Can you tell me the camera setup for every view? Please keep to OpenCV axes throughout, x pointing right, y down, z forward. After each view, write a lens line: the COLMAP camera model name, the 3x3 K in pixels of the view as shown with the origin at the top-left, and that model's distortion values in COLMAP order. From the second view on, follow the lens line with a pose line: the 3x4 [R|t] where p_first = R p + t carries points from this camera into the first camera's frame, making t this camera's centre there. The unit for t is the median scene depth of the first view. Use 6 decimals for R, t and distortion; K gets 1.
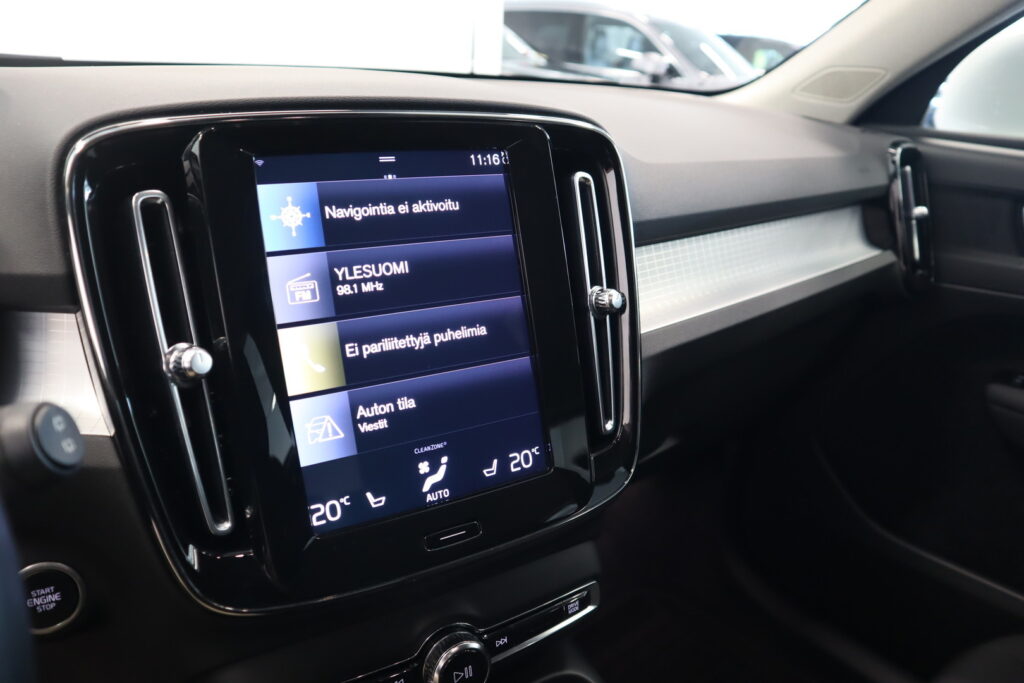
lens RADIAL K [[704.9, 0, 508.6], [0, 704.9, 332.1], [0, 0, 1]] dist [-0.127708, 0.077905]
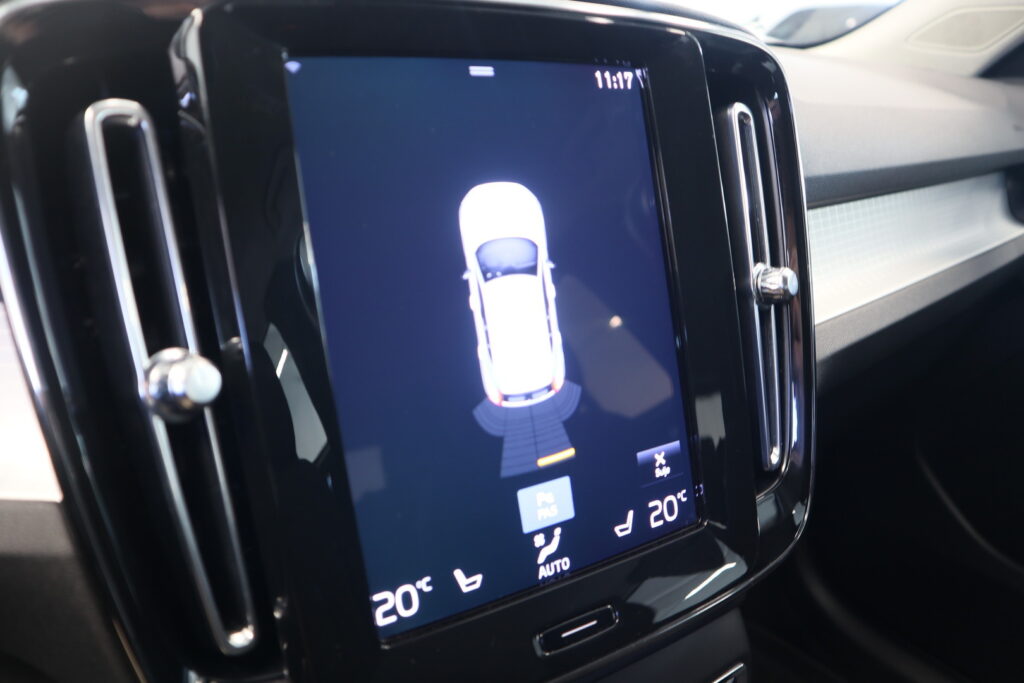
lens RADIAL K [[717.1, 0, 515.9], [0, 717.1, 338.1], [0, 0, 1]] dist [-0.078561, -0.001430]
pose [[0.999944, 0.000515, -0.010601, -0.131625], [-0.000266, 0.999725, 0.023452, -0.007766], [0.010610, -0.023448, 0.999669, 0.308995]]
